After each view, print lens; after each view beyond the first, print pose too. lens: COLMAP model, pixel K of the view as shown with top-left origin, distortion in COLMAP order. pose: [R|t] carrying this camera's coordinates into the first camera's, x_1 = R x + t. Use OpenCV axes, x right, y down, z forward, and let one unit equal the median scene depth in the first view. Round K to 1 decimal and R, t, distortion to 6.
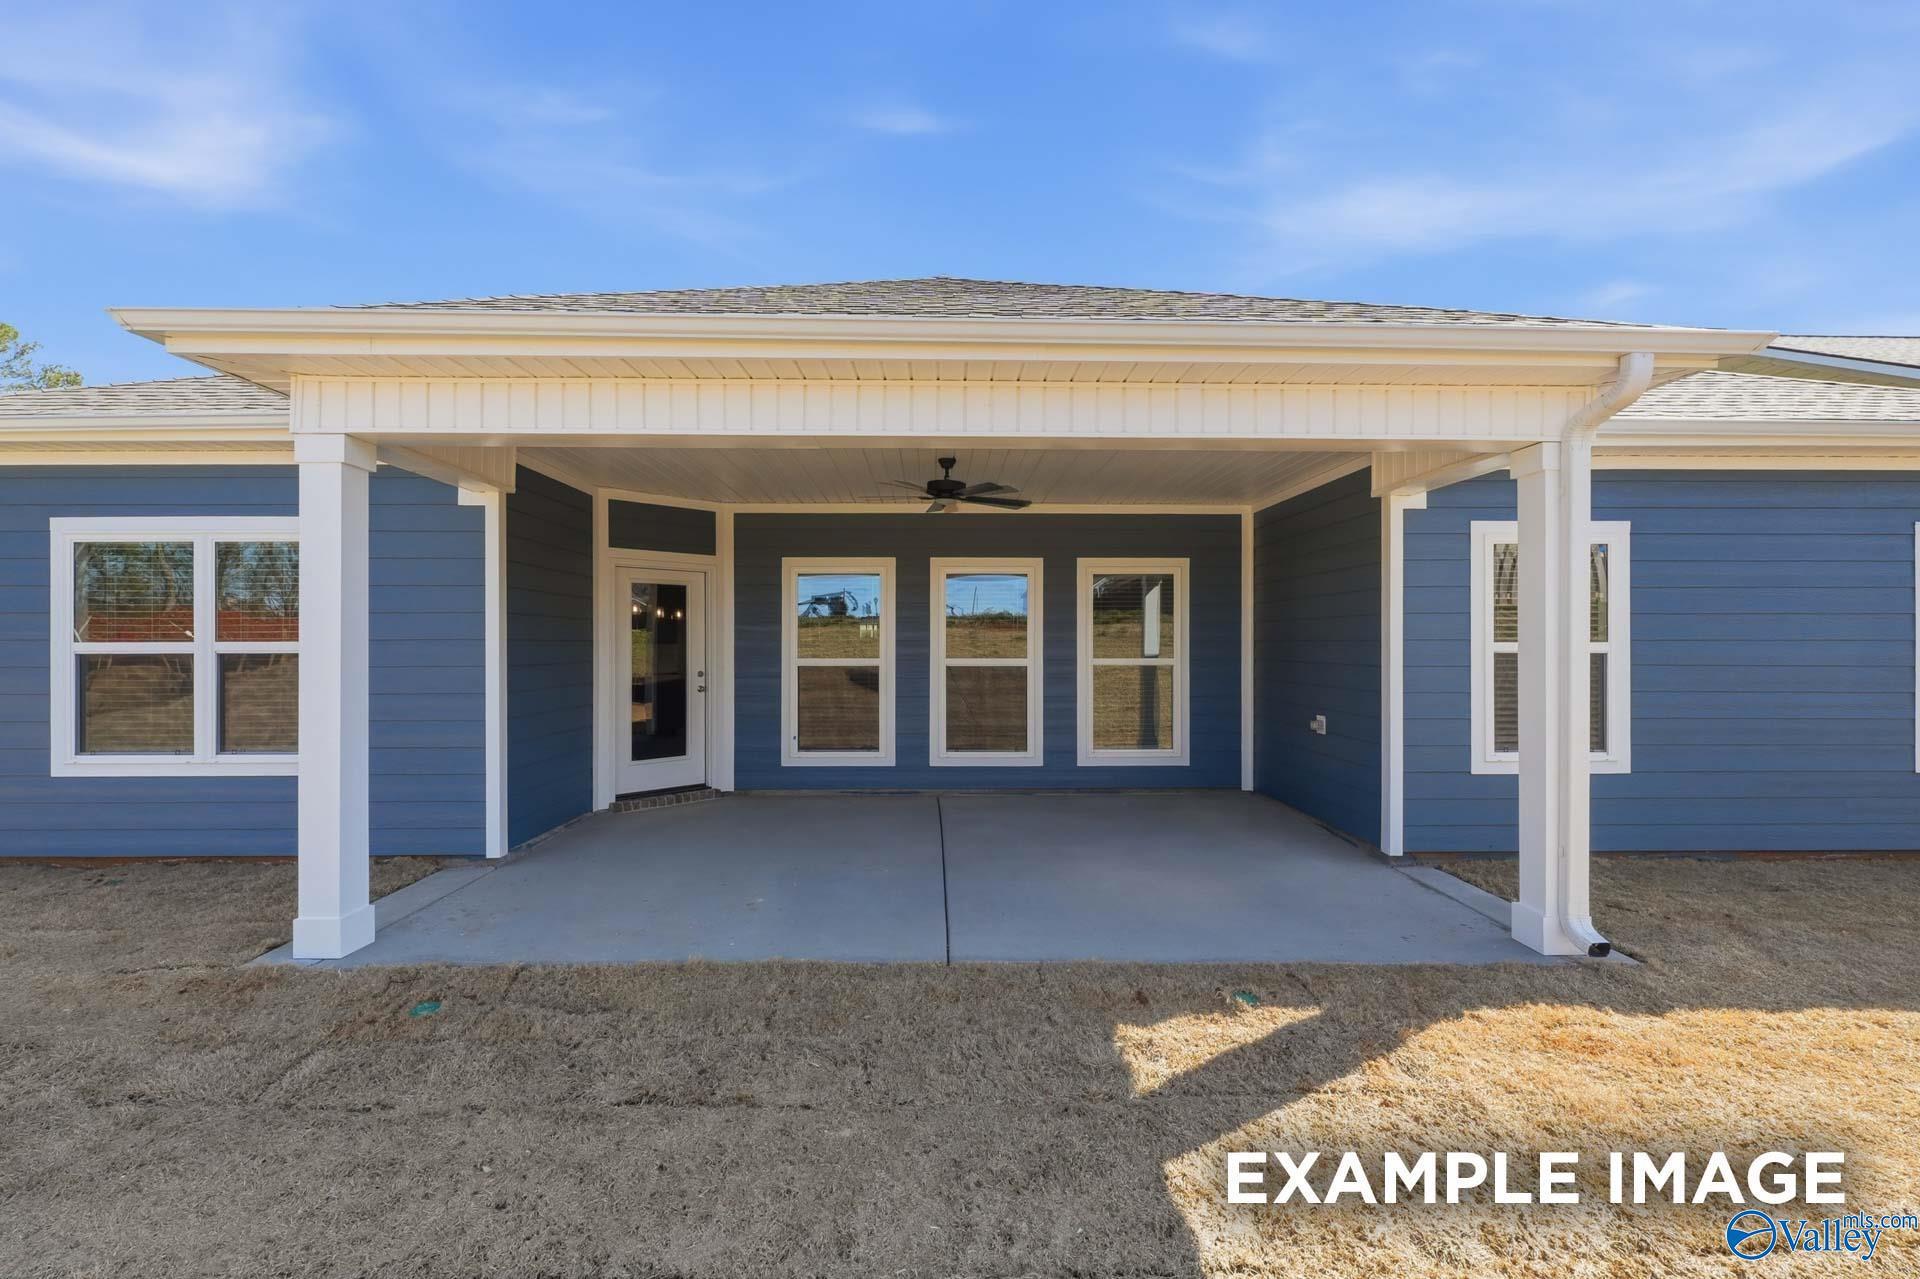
lens RADIAL K [[830.5, 0, 958.2], [0, 830.5, 641.8], [0, 0, 1]] dist [0.000738, -0.000007]
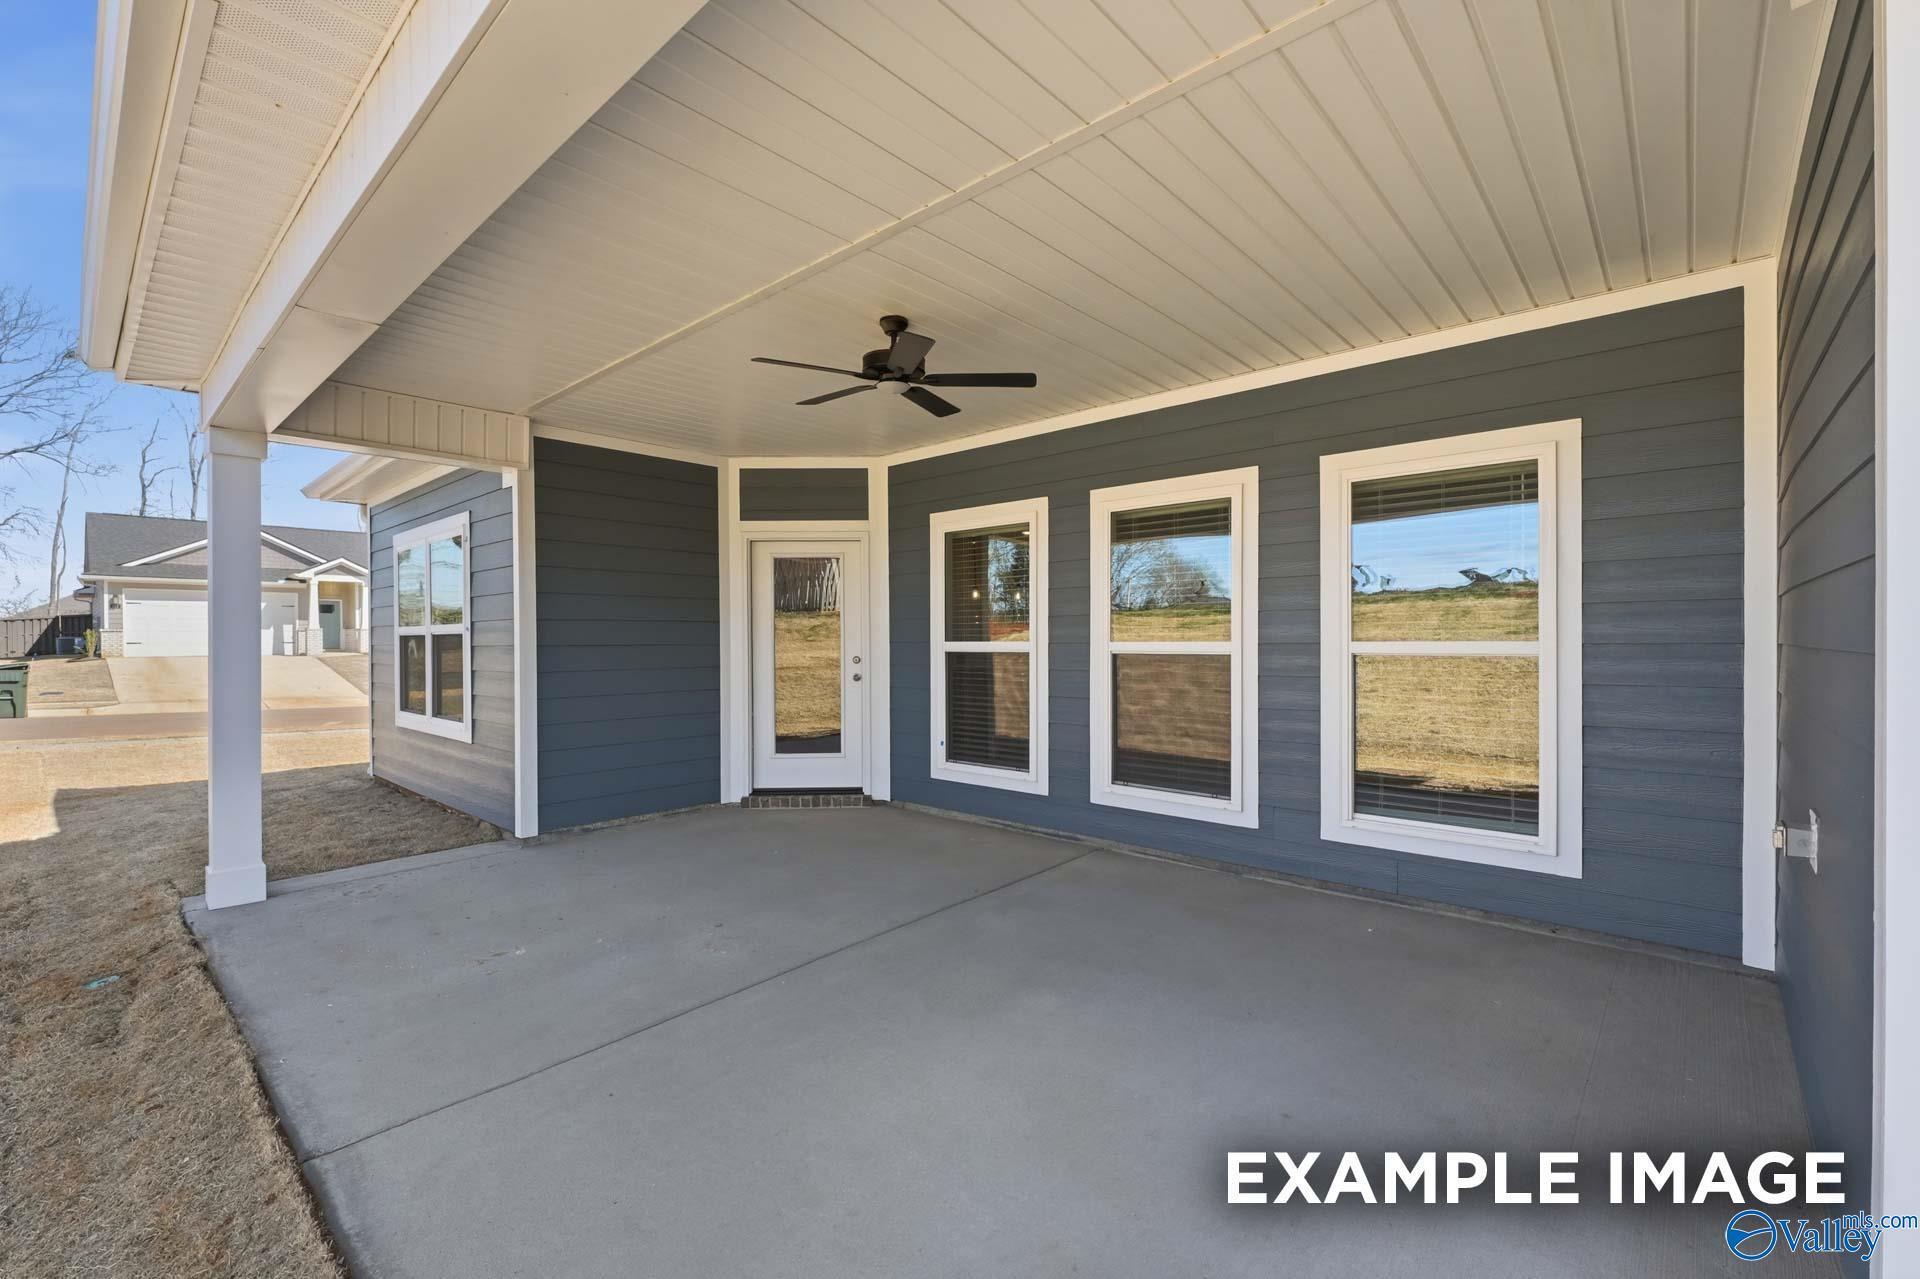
lens RADIAL K [[814.6, 0, 958.8], [0, 814.6, 648.1], [0, 0, 1]] dist [-0.015070, -0.000109]
pose [[0.723723, 0.003713, -0.690081, 0.343022], [0.005278, 0.999926, 0.010916, 0.017432], [0.690070, -0.011542, 0.723650, 0.457598]]
